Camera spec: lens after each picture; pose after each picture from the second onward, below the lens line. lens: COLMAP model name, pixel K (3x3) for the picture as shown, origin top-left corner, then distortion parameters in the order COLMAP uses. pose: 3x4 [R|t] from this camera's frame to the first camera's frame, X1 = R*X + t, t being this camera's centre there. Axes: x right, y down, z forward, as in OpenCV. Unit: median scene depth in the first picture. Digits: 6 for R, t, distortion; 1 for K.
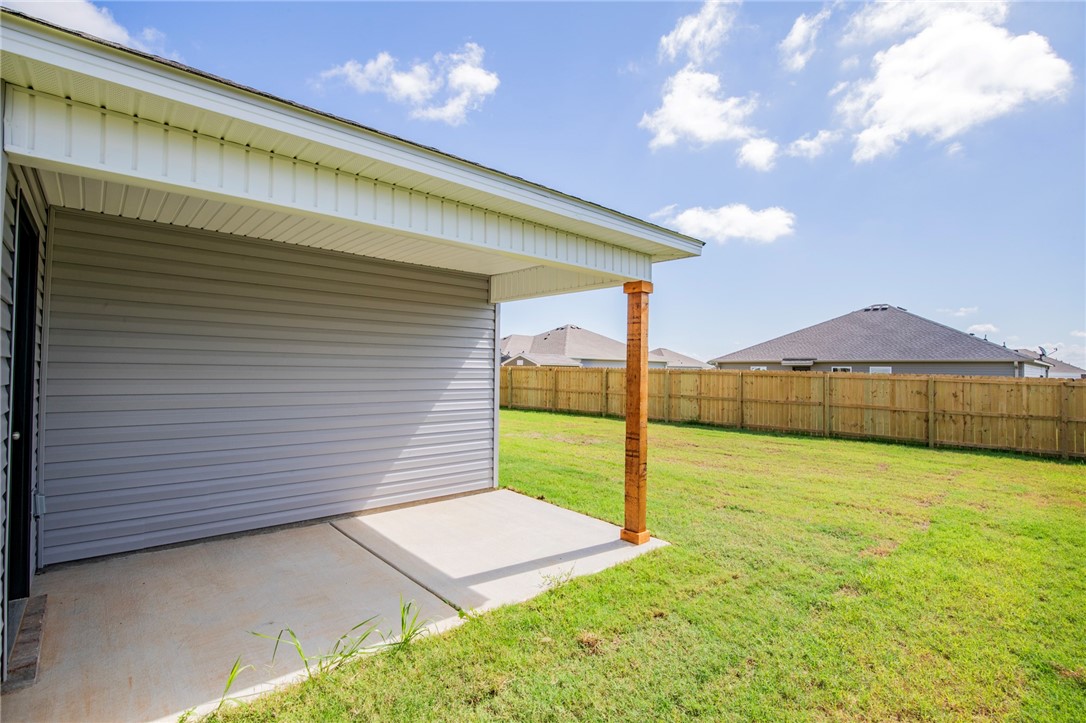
lens RADIAL K [[504.0, 0, 550.4], [0, 504.0, 359.3], [0, 0, 1]] dist [-0.033174, 0.006253]
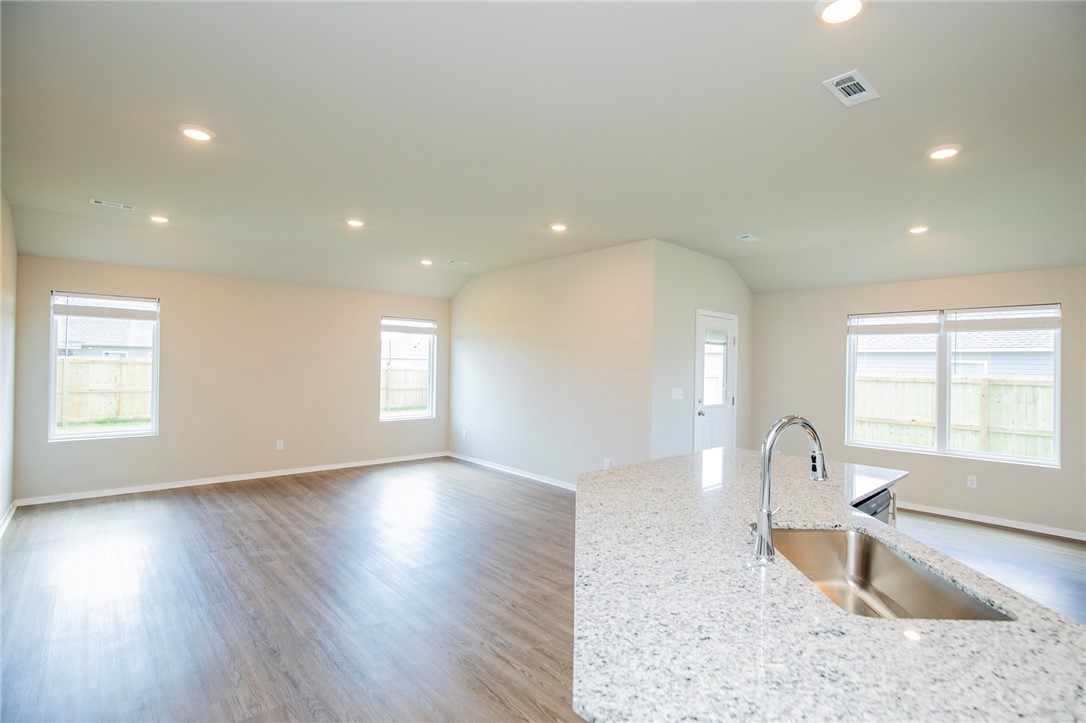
lens RADIAL K [[504.0, 0, 550.4], [0, 504.0, 359.3], [0, 0, 1]] dist [-0.033174, 0.006253]
pose [[0.001052, 0.000861, 0.999999, -0.363794], [-0.044657, 0.999002, -0.000813, -0.007012], [-0.999002, -0.044656, 0.001090, 0.169958]]
